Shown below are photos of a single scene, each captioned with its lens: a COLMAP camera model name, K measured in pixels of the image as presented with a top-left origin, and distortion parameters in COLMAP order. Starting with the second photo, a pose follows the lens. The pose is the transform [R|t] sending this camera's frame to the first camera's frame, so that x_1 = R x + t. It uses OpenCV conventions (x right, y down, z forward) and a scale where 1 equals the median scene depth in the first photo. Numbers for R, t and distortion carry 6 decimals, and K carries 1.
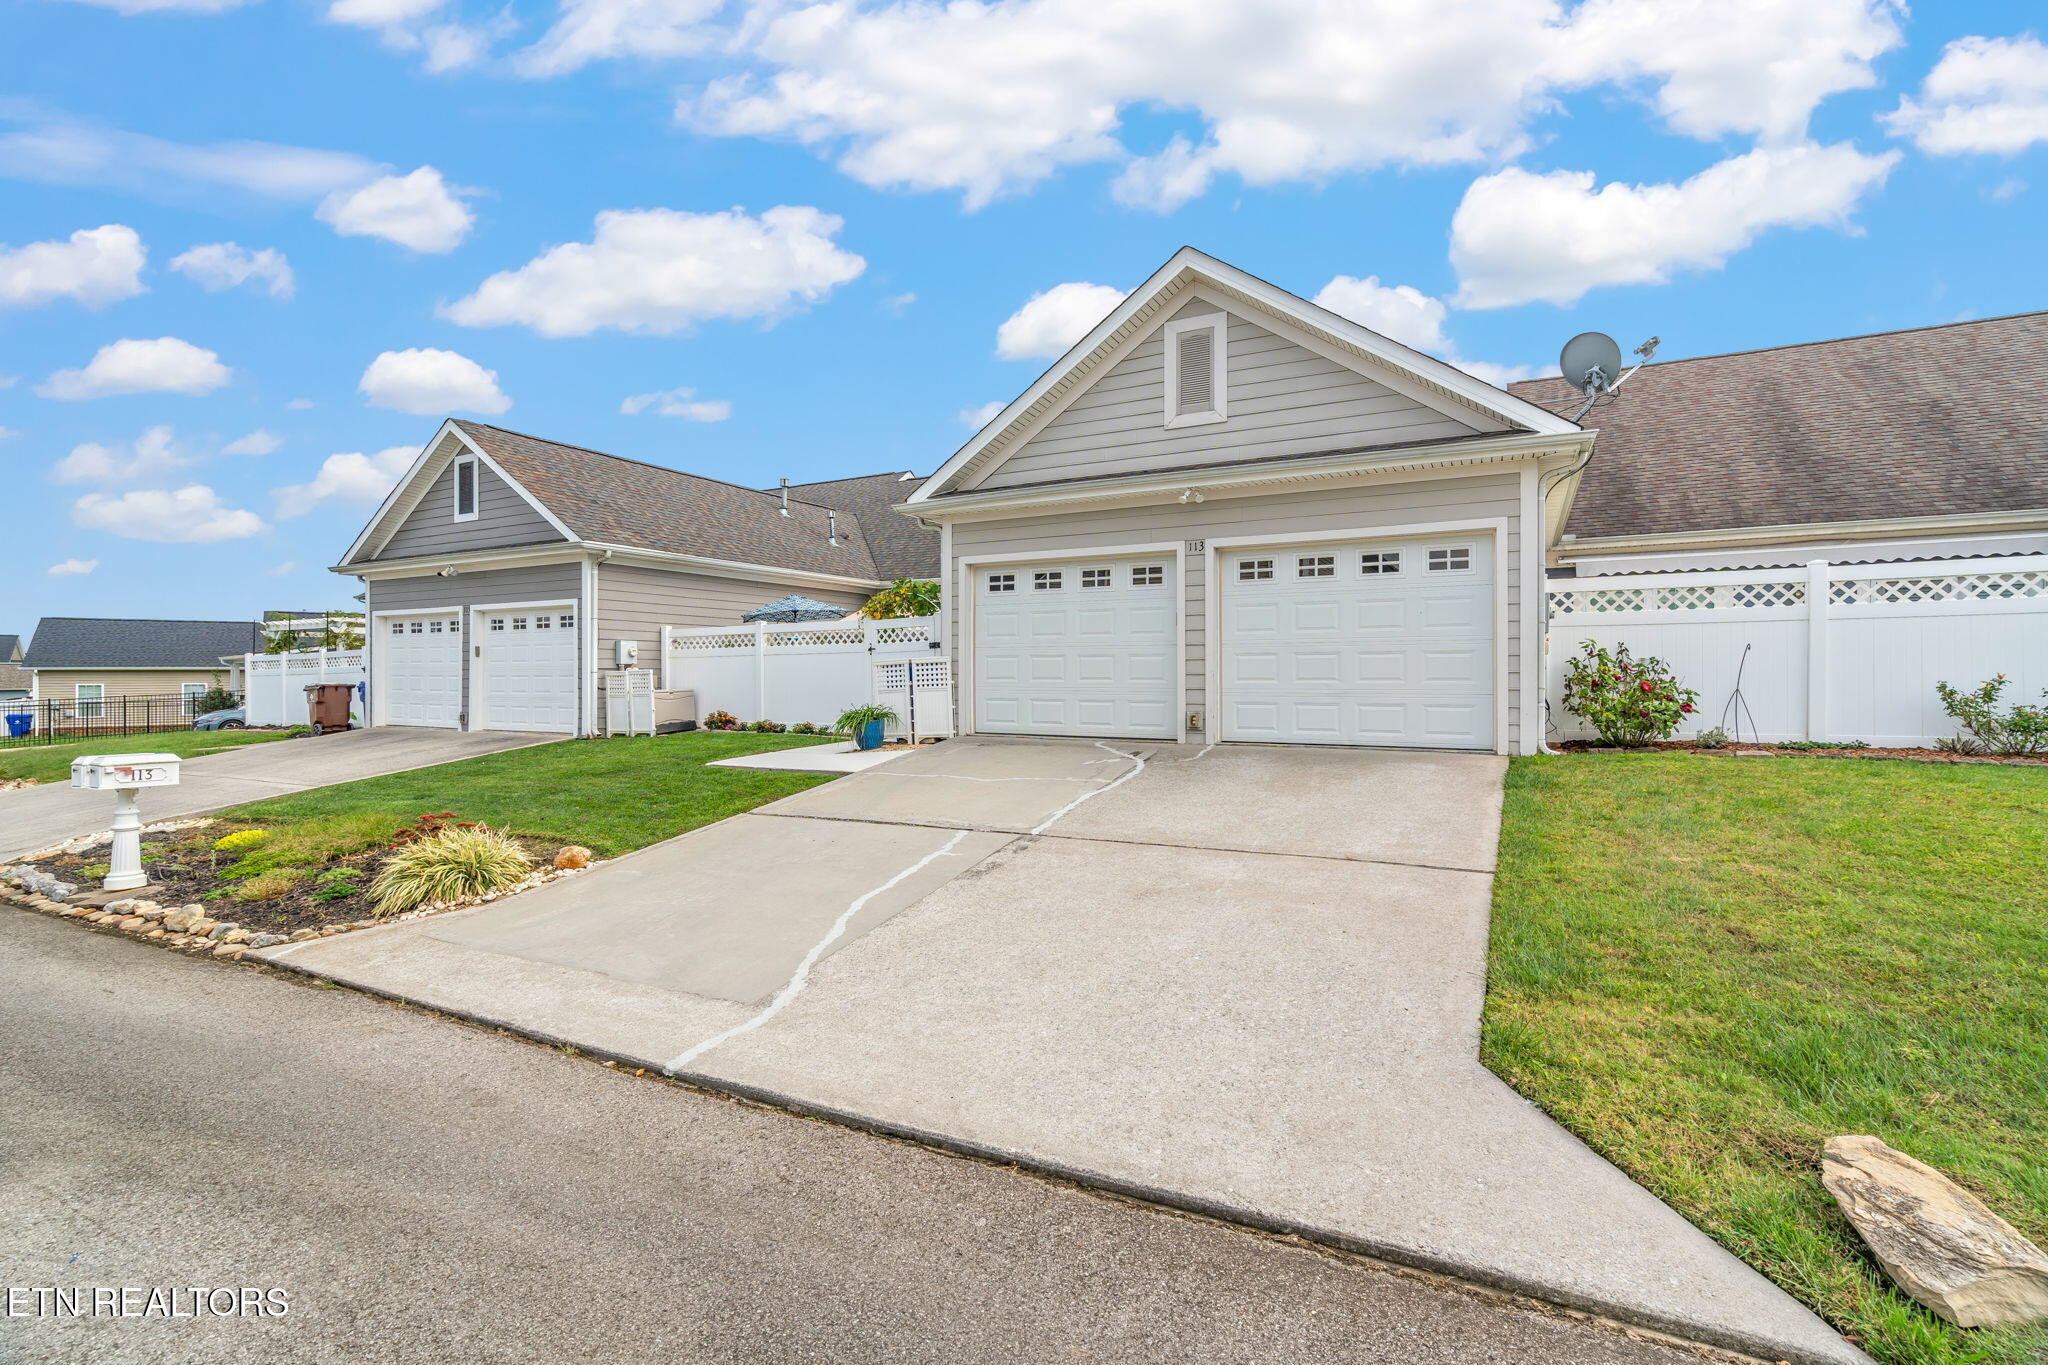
lens RADIAL K [[926.4, 0, 1024.9], [0, 926.4, 648.8], [0, 0, 1]] dist [-0.001407, 0.000284]
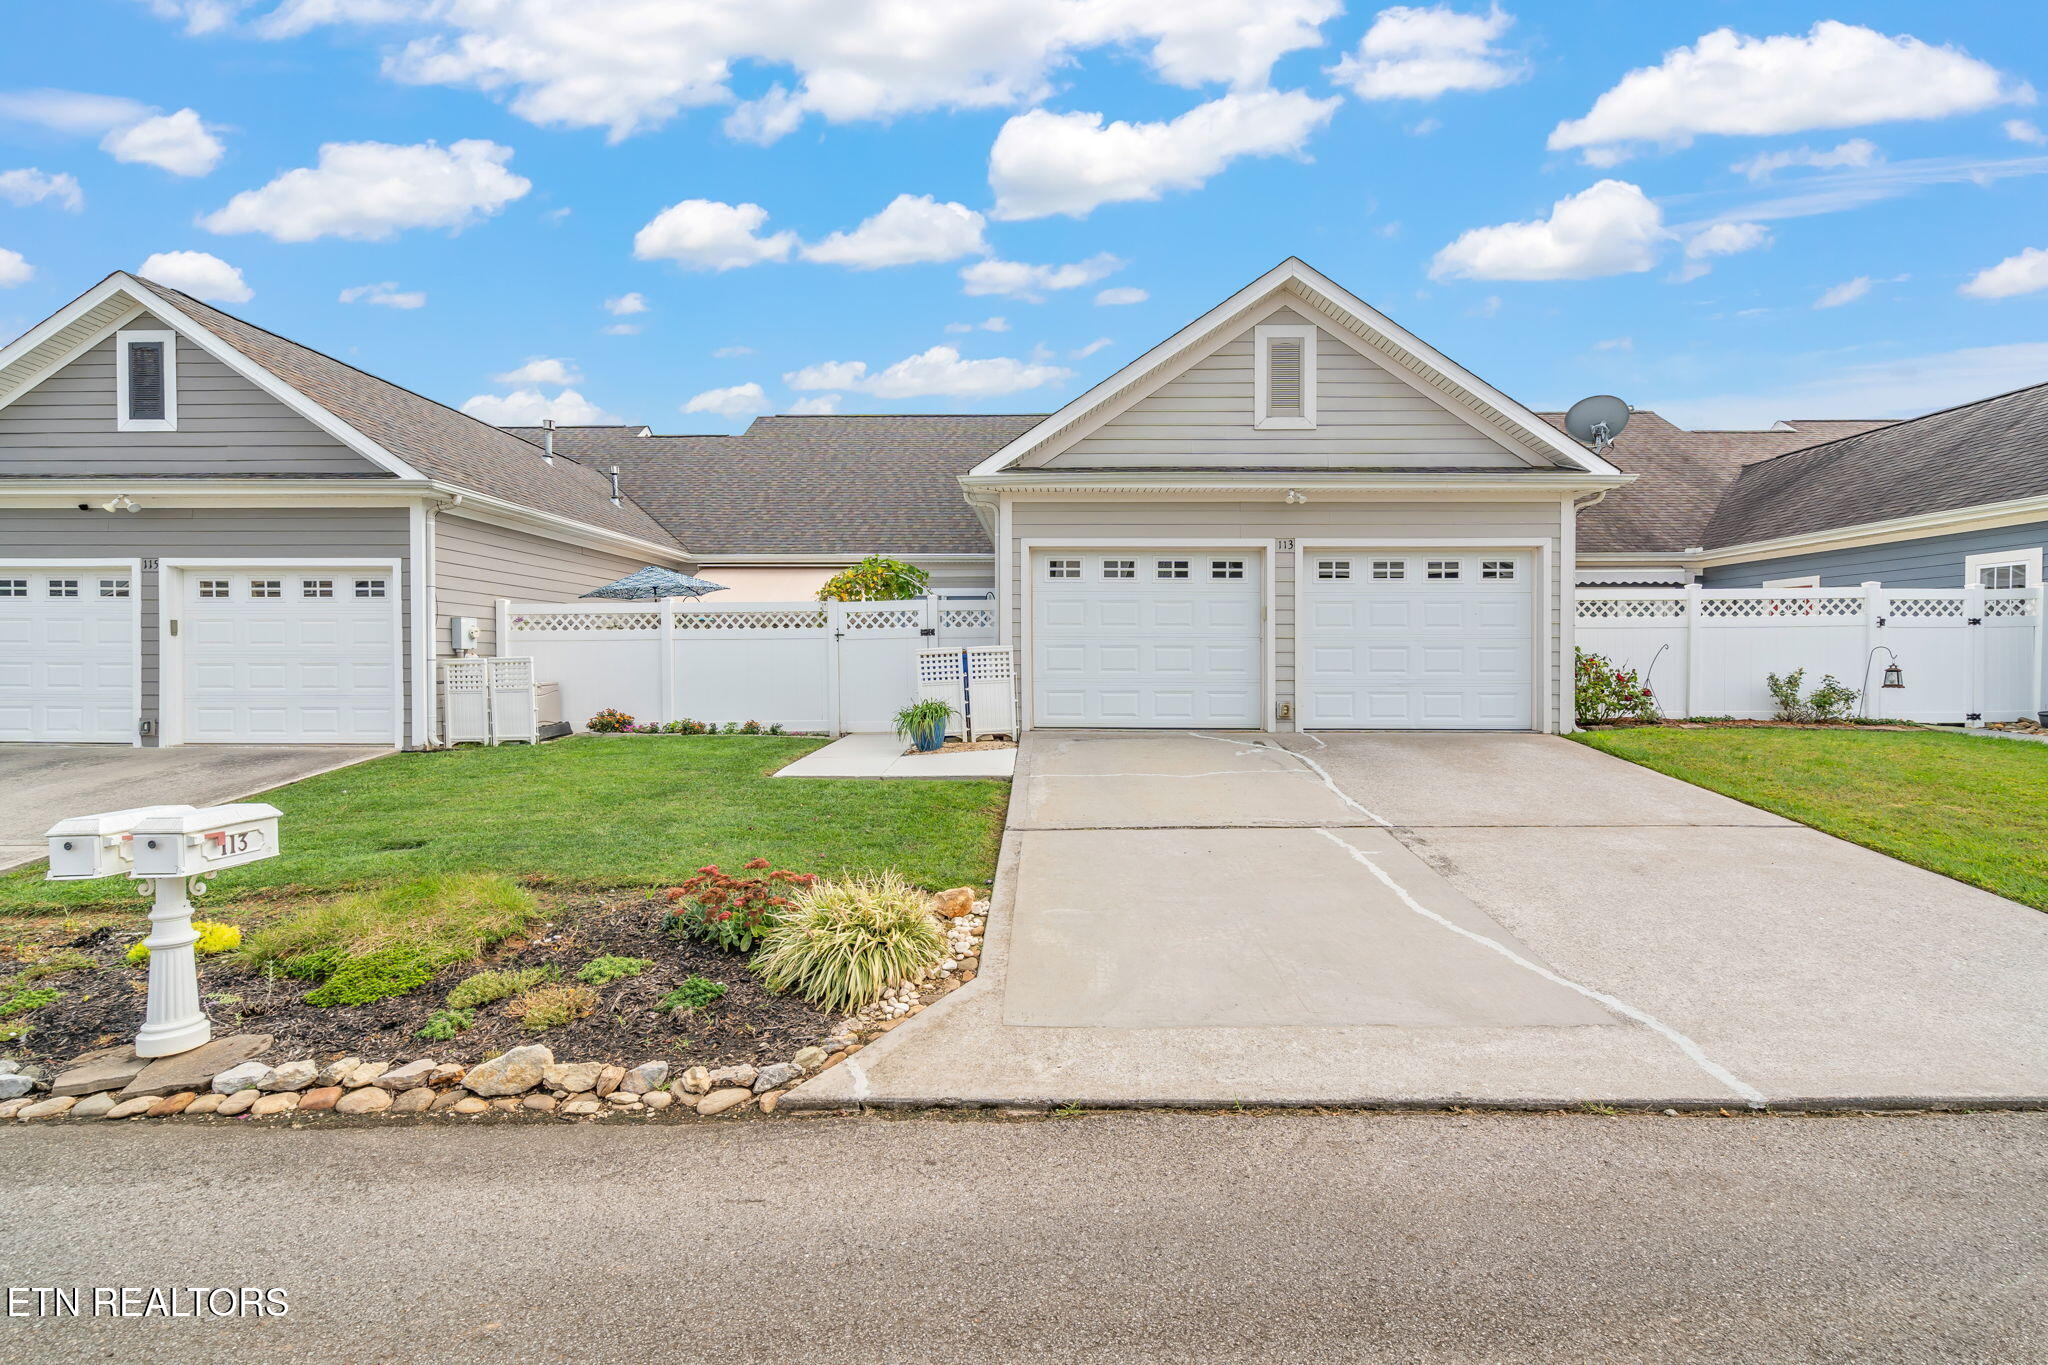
lens RADIAL K [[926.4, 0, 1024.9], [0, 926.4, 648.8], [0, 0, 1]] dist [-0.001407, 0.000284]
pose [[0.891205, 0.010253, 0.453485, -0.525575], [-0.016569, 0.999813, 0.009956, 0.001993], [-0.453298, -0.016387, 0.891208, 0.185835]]
